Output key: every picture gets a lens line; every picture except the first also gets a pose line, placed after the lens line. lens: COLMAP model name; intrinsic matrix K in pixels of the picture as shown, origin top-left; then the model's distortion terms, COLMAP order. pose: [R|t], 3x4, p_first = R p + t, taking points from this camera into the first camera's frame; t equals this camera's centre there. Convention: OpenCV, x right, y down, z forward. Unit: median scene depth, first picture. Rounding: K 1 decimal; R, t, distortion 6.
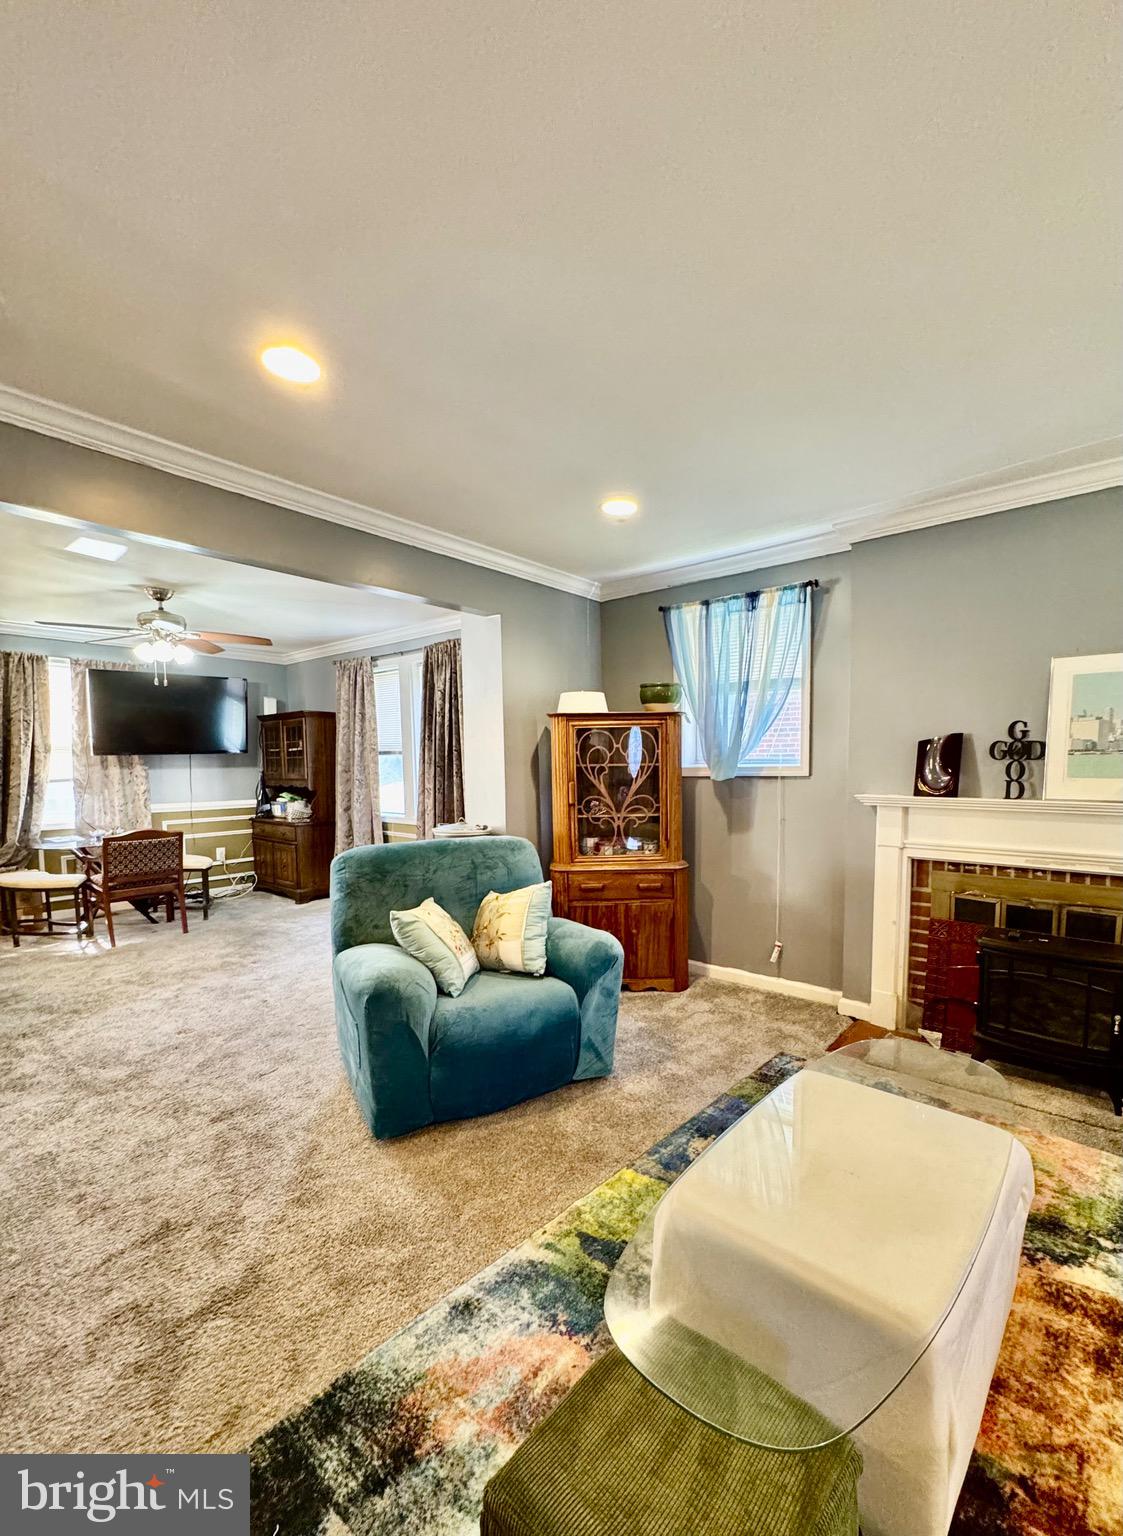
lens RADIAL K [[619.4, 0, 585.1], [0, 619.4, 819.2], [0, 0, 1]] dist [0.000988, -0.000182]
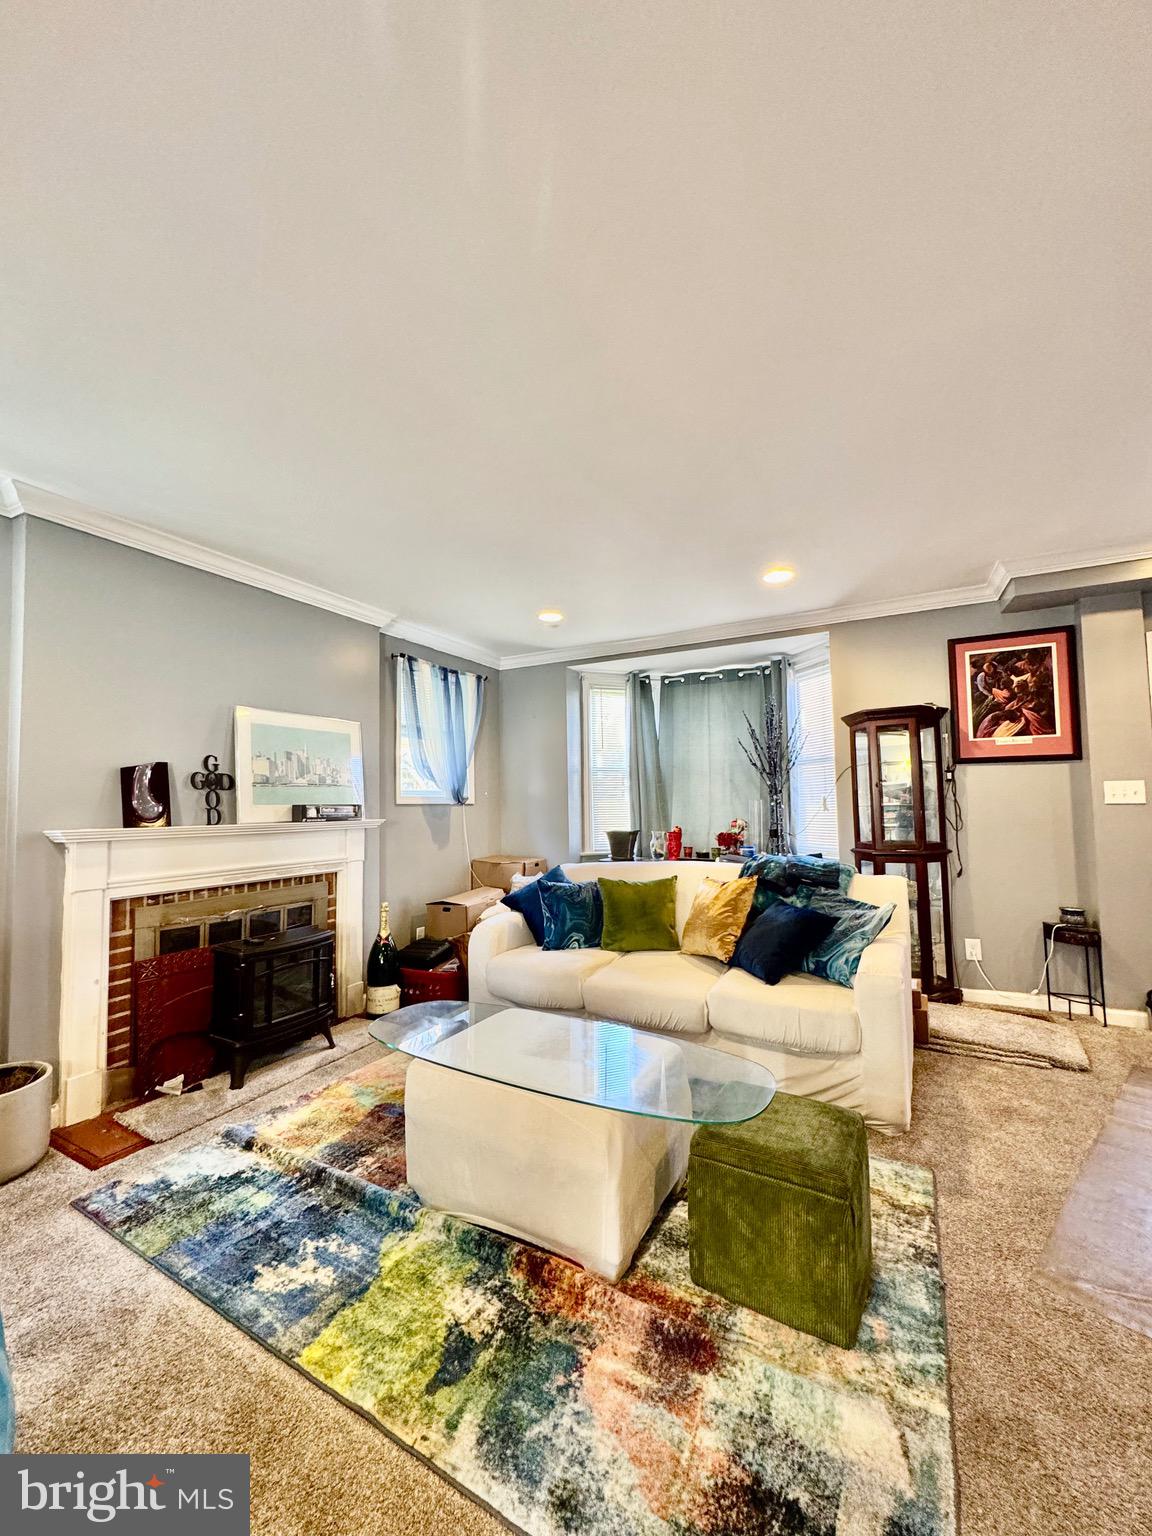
lens RADIAL K [[619.4, 0, 571.2], [0, 619.4, 767.3], [0, 0, 1]] dist [0.000988, -0.000182]
pose [[-0.169780, 0.065674, 0.983291, -0.820750], [0.105051, 0.993298, -0.048204, -0.022838], [-0.979867, 0.095111, -0.175541, 0.891641]]
